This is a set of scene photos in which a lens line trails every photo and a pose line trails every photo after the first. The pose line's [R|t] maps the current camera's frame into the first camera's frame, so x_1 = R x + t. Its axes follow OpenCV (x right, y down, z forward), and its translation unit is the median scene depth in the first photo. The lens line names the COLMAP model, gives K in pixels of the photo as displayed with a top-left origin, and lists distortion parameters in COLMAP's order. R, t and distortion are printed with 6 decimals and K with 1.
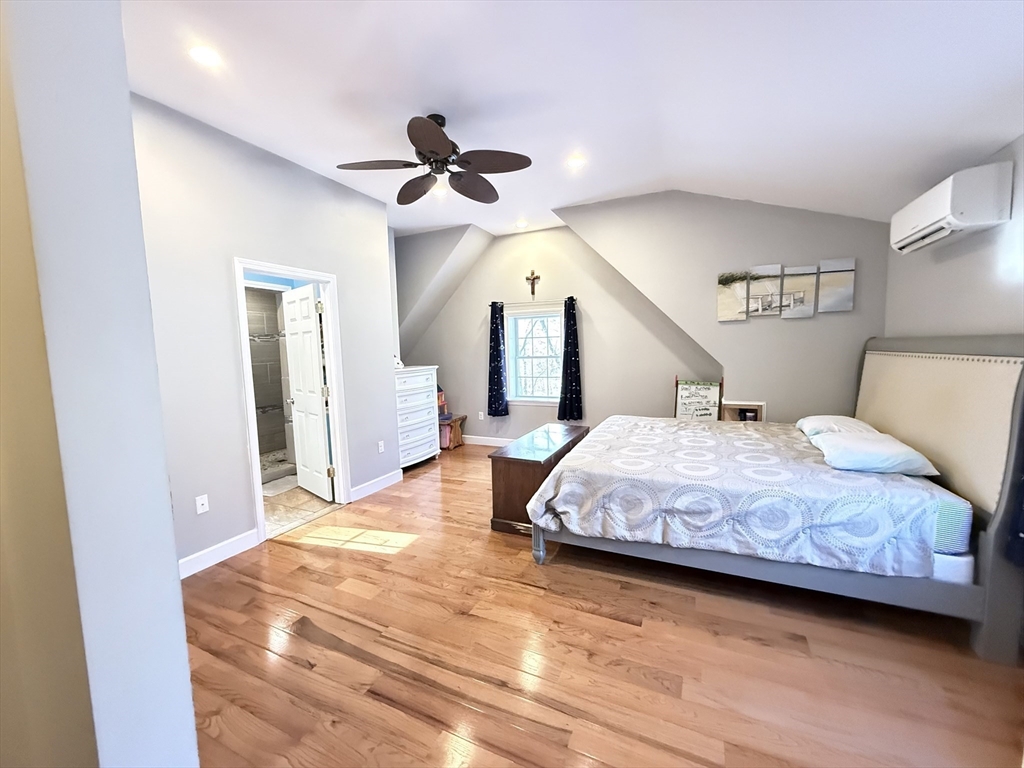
lens RADIAL K [[410.2, 0, 512.0], [0, 410.2, 384.0], [0, 0, 1]] dist [0.000202, 0.000129]
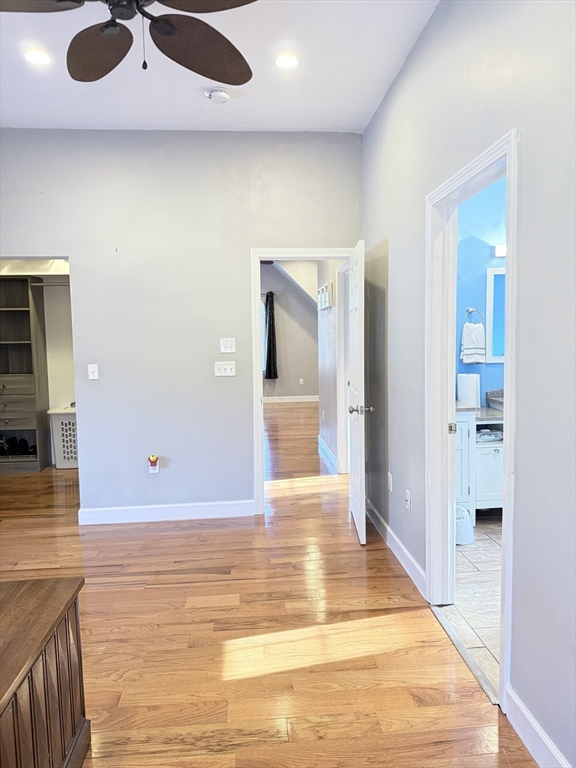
lens RADIAL K [[542.6, 0, 288.0], [0, 542.6, 384.0], [0, 0, 1]] dist [0.001241, -0.005184]
pose [[-0.871491, 0.081431, -0.483603, 0.019884], [-0.007337, 0.983842, 0.178887, -0.165811], [0.490356, 0.159447, -0.856812, 1.850026]]
